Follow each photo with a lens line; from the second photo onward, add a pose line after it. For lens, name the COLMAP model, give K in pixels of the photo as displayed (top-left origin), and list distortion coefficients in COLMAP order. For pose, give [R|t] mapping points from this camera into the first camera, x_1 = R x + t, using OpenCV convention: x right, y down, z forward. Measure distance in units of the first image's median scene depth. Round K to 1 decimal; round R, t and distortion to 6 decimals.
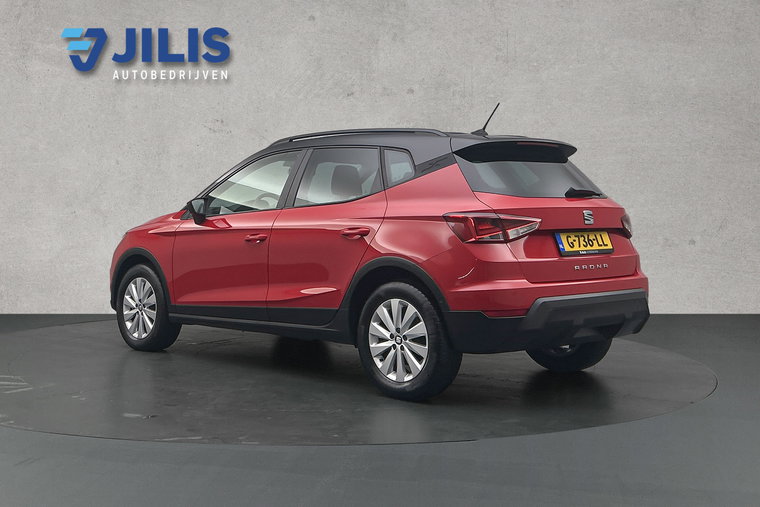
lens RADIAL K [[593.7, 0, 380.4], [0, 593.7, 253.5], [0, 0, 1]] dist [-0.006467, 0.004493]
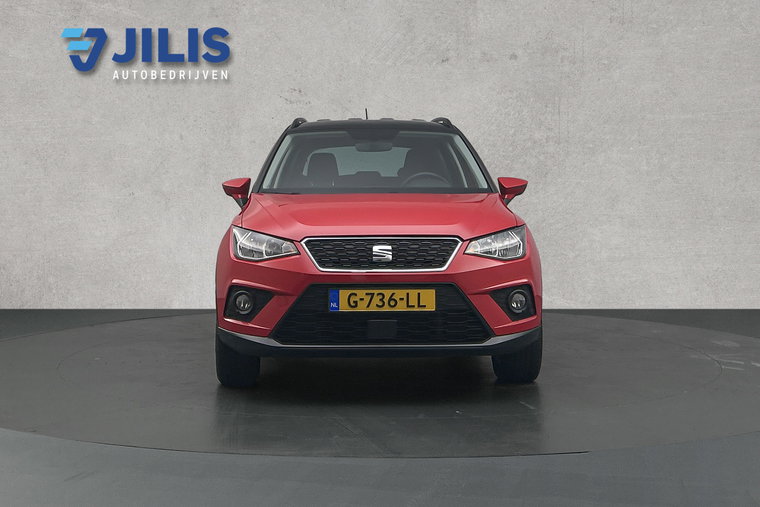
lens RADIAL K [[593.7, 0, 379.6], [0, 593.7, 253.7], [0, 0, 1]] dist [-0.006467, 0.004493]
pose [[1.000000, -0.000018, -0.000879, -0.147483], [0.000018, 1.000000, 0.000260, 0.019229], [0.000879, -0.000260, 1.000000, 0.117404]]
